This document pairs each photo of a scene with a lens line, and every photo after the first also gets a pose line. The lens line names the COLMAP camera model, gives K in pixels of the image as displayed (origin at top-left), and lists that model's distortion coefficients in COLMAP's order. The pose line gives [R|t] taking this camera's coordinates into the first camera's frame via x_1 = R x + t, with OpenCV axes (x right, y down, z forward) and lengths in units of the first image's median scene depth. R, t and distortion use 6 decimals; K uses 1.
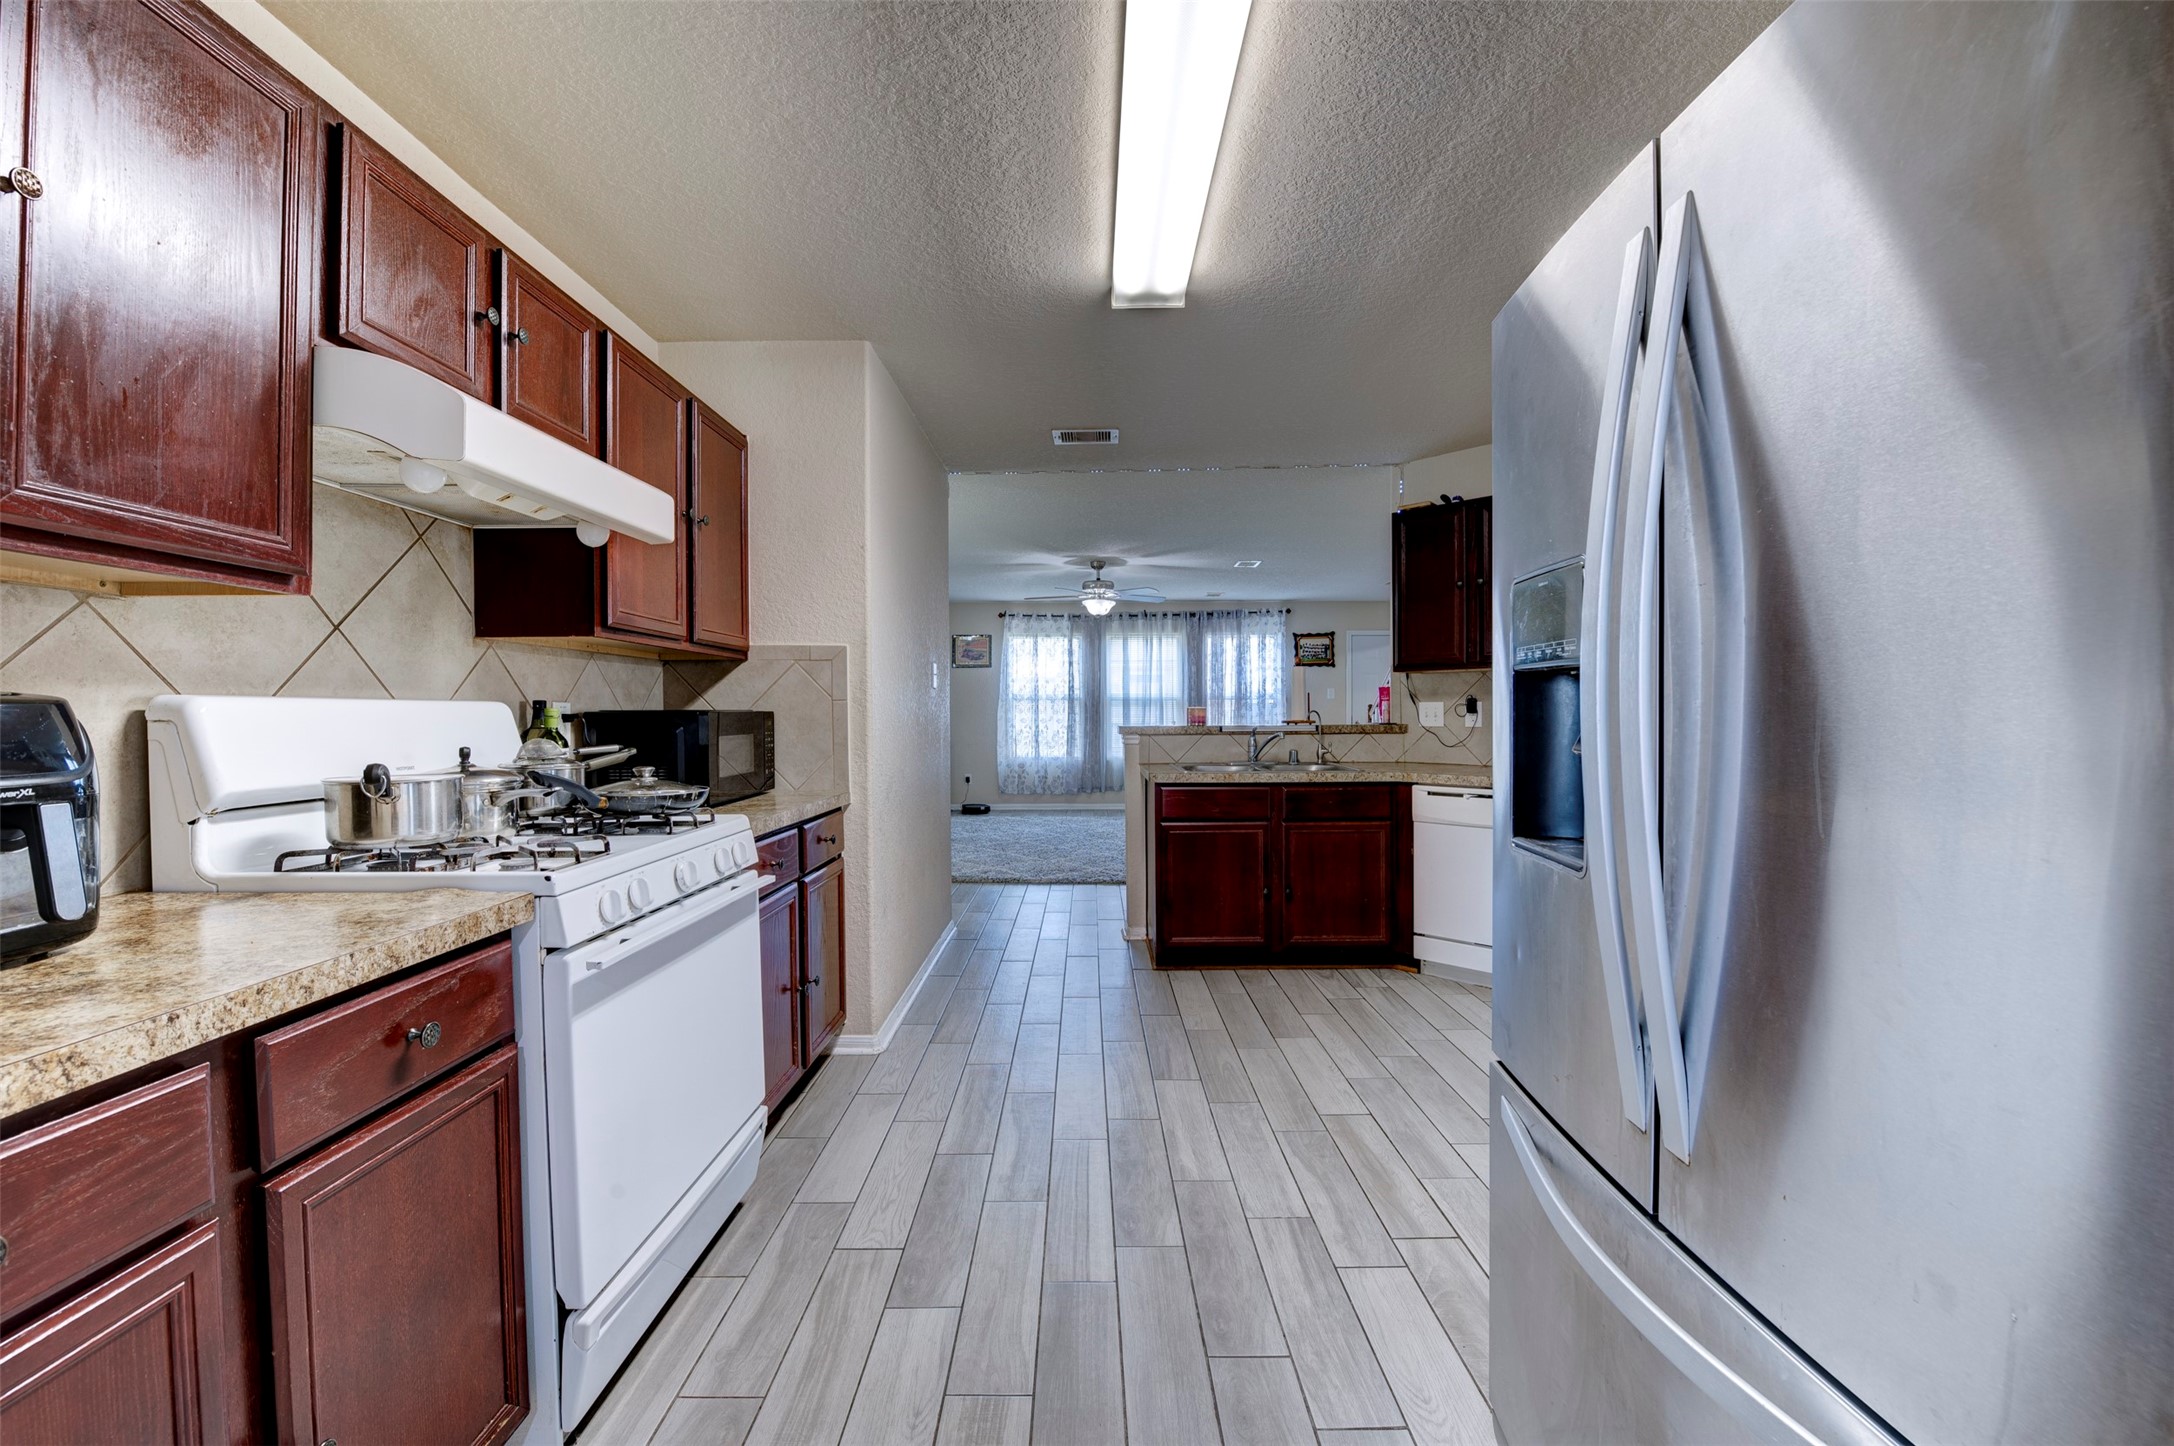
lens RADIAL K [[877.8, 0, 1097.3], [0, 877.8, 719.9], [0, 0, 1]] dist [-0.019293, -0.000619]
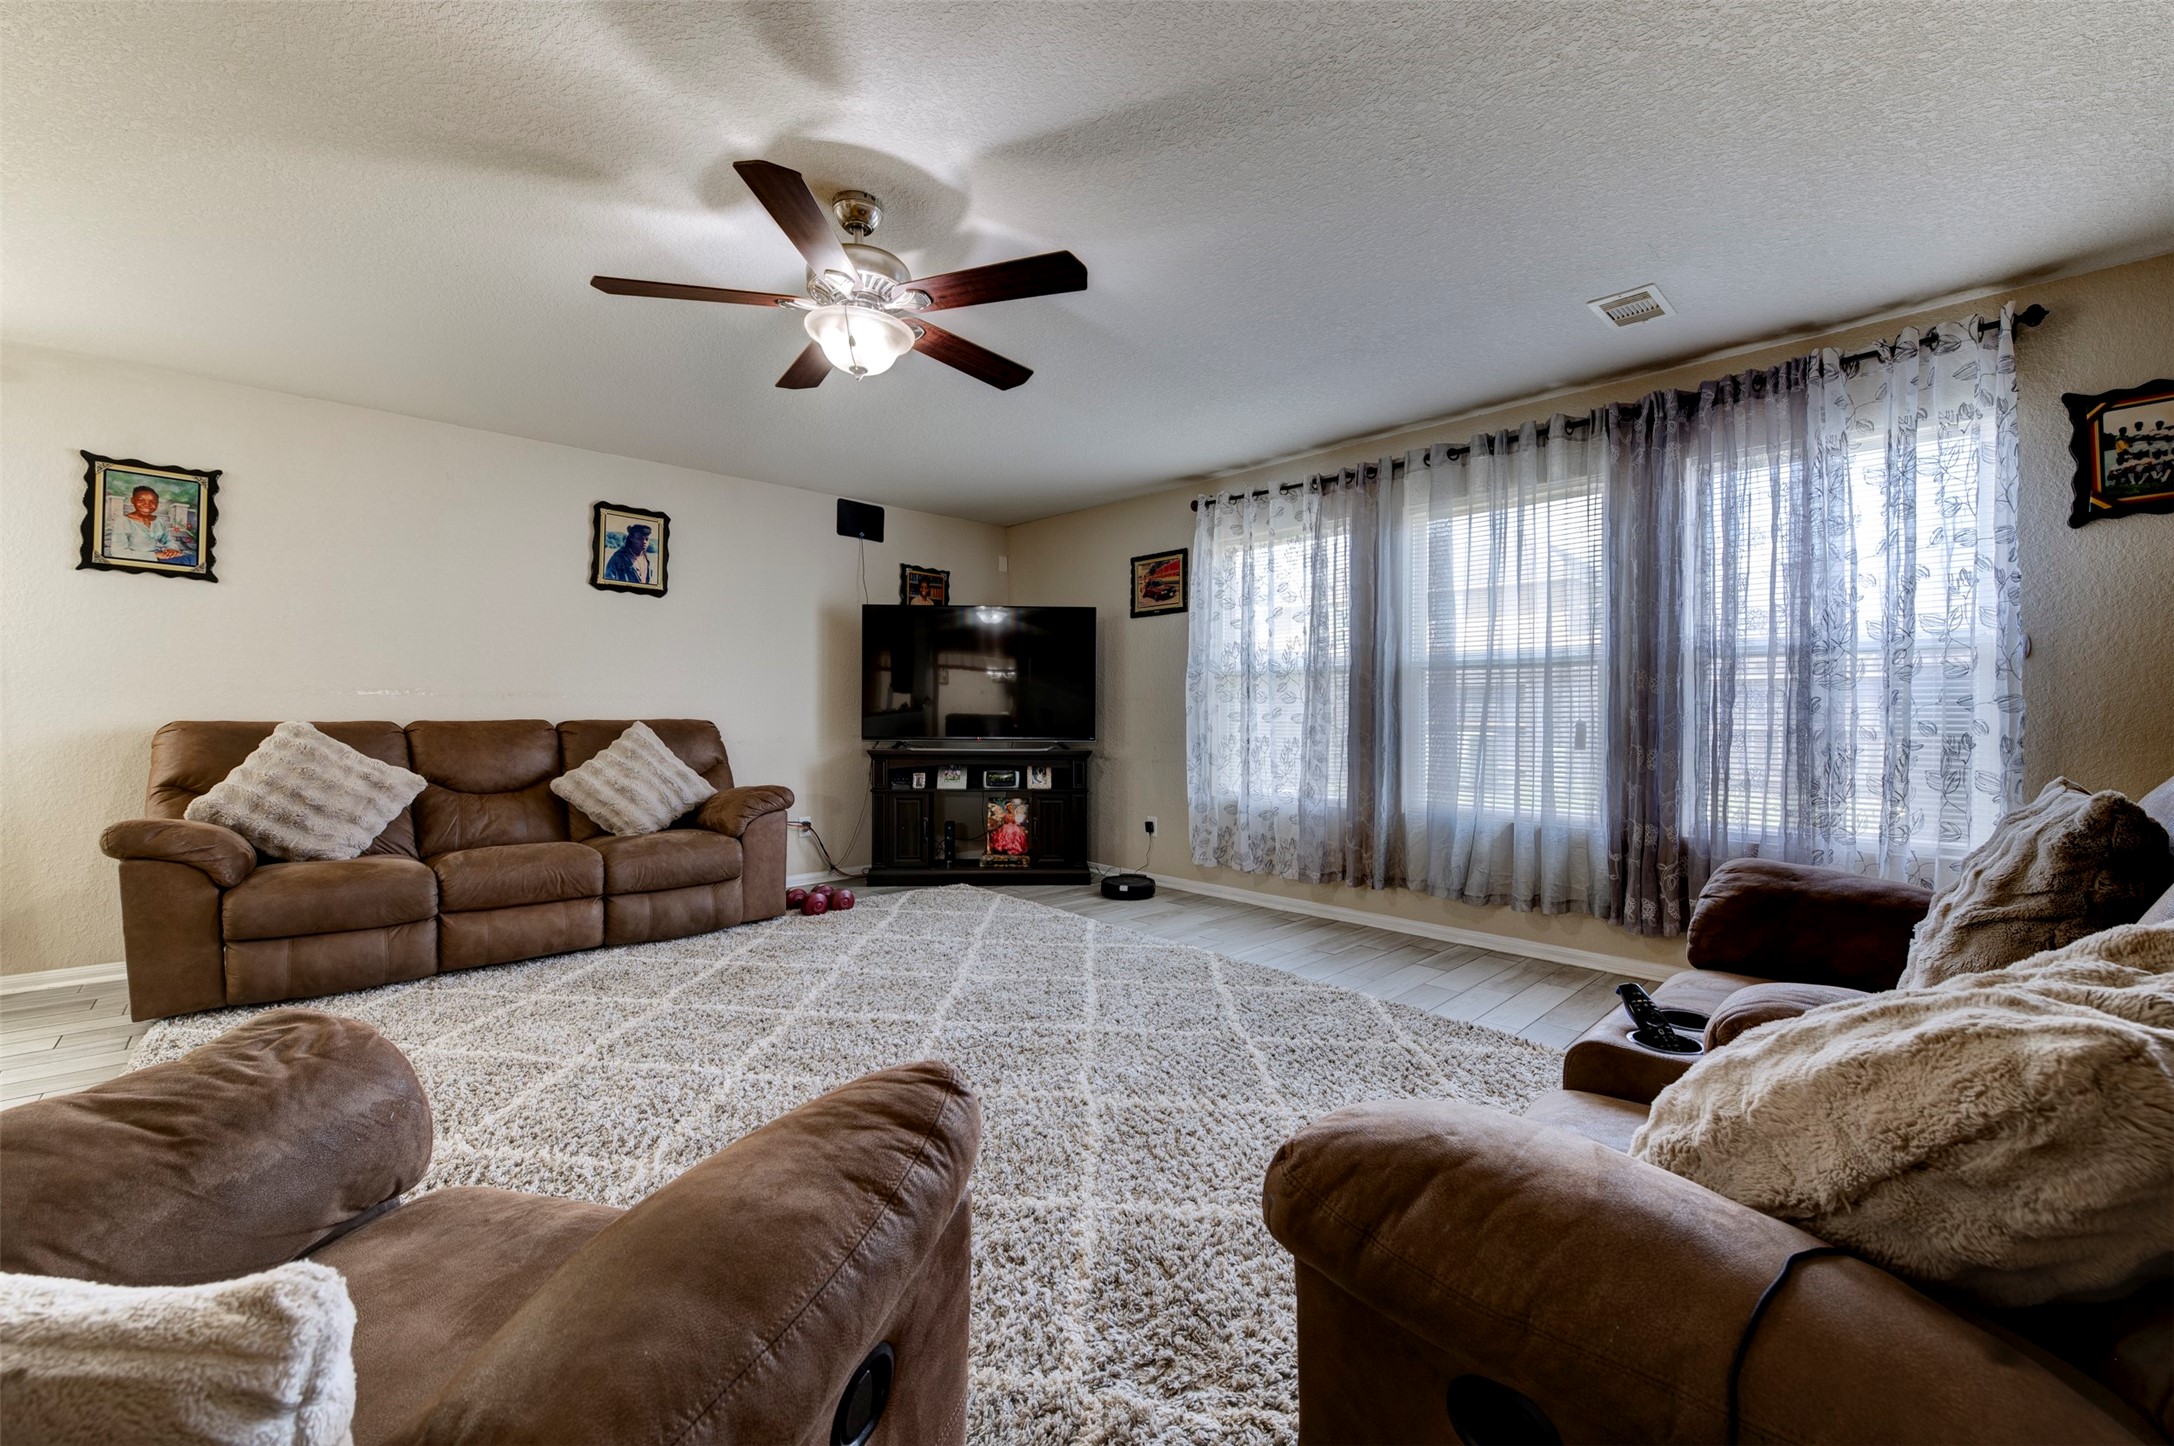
lens RADIAL K [[863.9, 0, 1083.3], [0, 863.9, 722.5], [0, 0, 1]] dist [-0.013814, -0.001939]
pose [[0.689193, 0.012191, -0.724475, 0.213414], [-0.014640, 0.999889, 0.002899, 0.004118], [0.724430, 0.008608, 0.689295, 0.634927]]
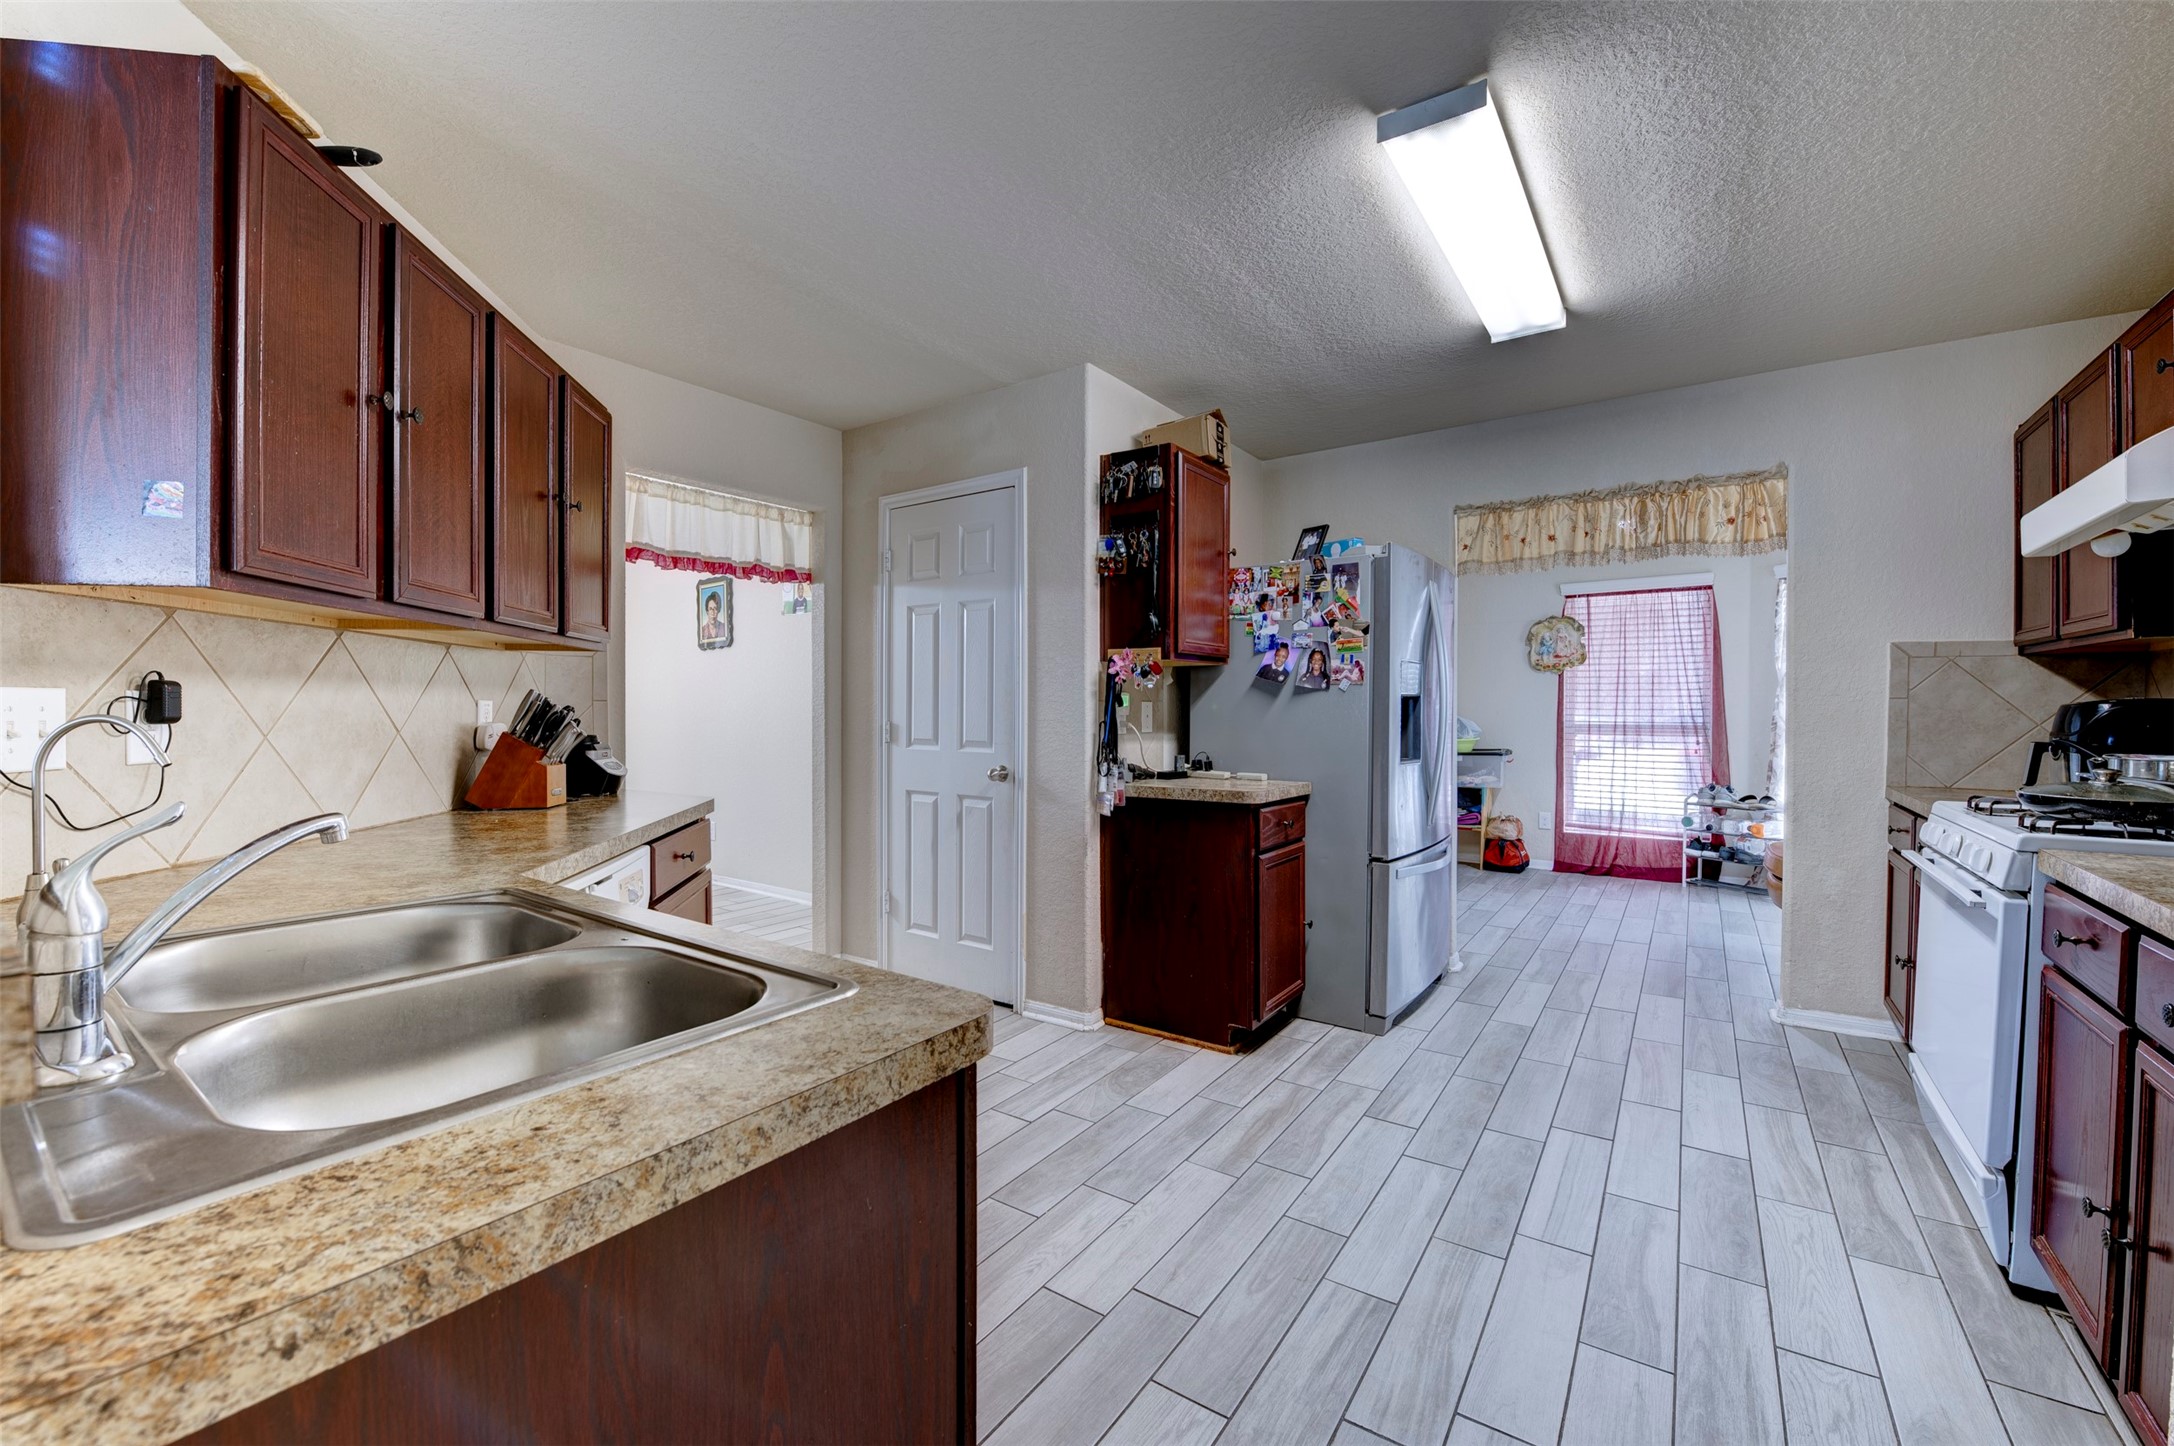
lens RADIAL K [[863.9, 0, 1093.7], [0, 863.9, 723.2], [0, 0, 1]] dist [-0.013814, -0.001939]
pose [[-0.812541, -0.003264, 0.582894, -0.032007], [0.011387, 0.999705, 0.021471, -0.004684], [-0.582792, 0.024084, -0.812264, 0.451858]]
